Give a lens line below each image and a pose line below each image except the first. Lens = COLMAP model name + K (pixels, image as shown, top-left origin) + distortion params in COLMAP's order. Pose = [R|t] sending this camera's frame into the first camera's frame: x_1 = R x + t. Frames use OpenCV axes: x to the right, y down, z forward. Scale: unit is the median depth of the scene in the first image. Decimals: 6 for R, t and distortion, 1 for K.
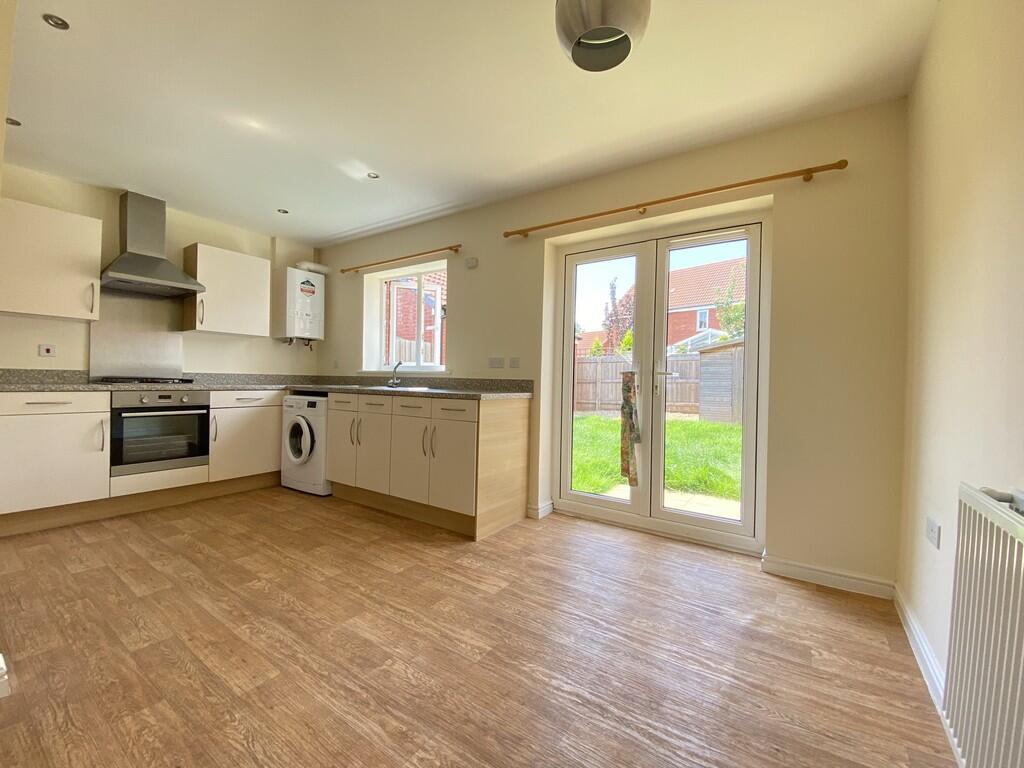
lens RADIAL K [[420.2, 0, 512.0], [0, 420.2, 384.0], [0, 0, 1]] dist [-0.001071, -0.000208]
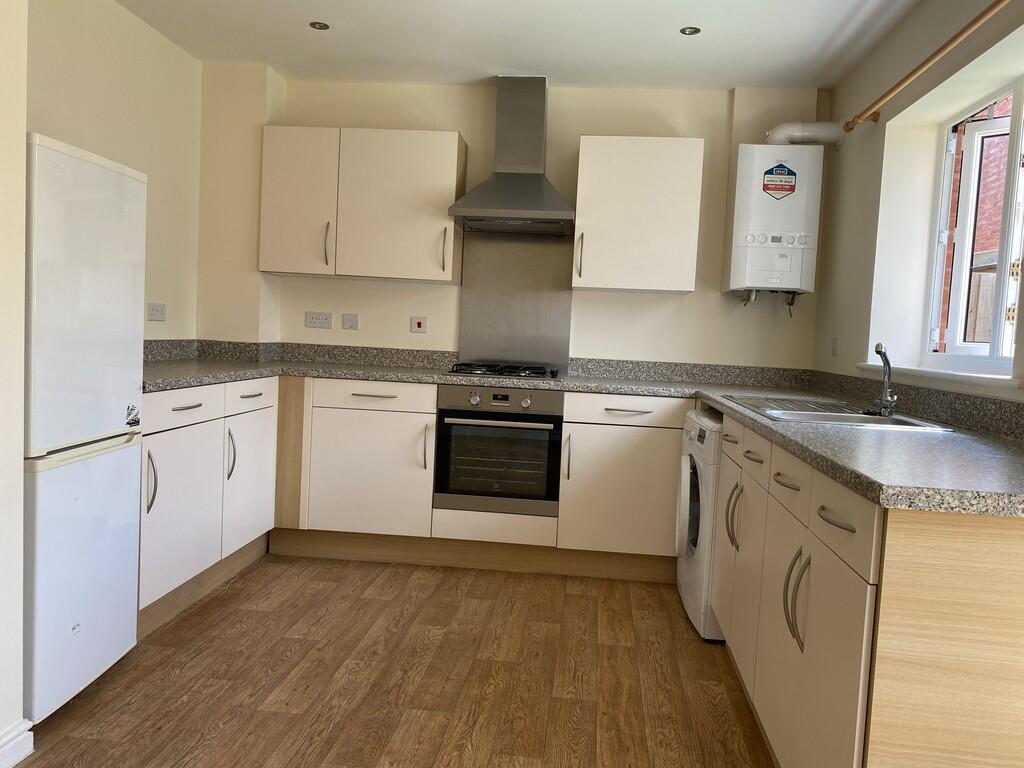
lens RADIAL K [[785.6, 0, 512.0], [0, 785.6, 384.0], [0, 0, 1]] dist [0.029573, -0.003214]
pose [[0.476870, 0.060561, -0.876885, 0.190475], [-0.046860, 0.997957, 0.043439, -0.037468], [0.877724, 0.020377, 0.478733, 0.420412]]
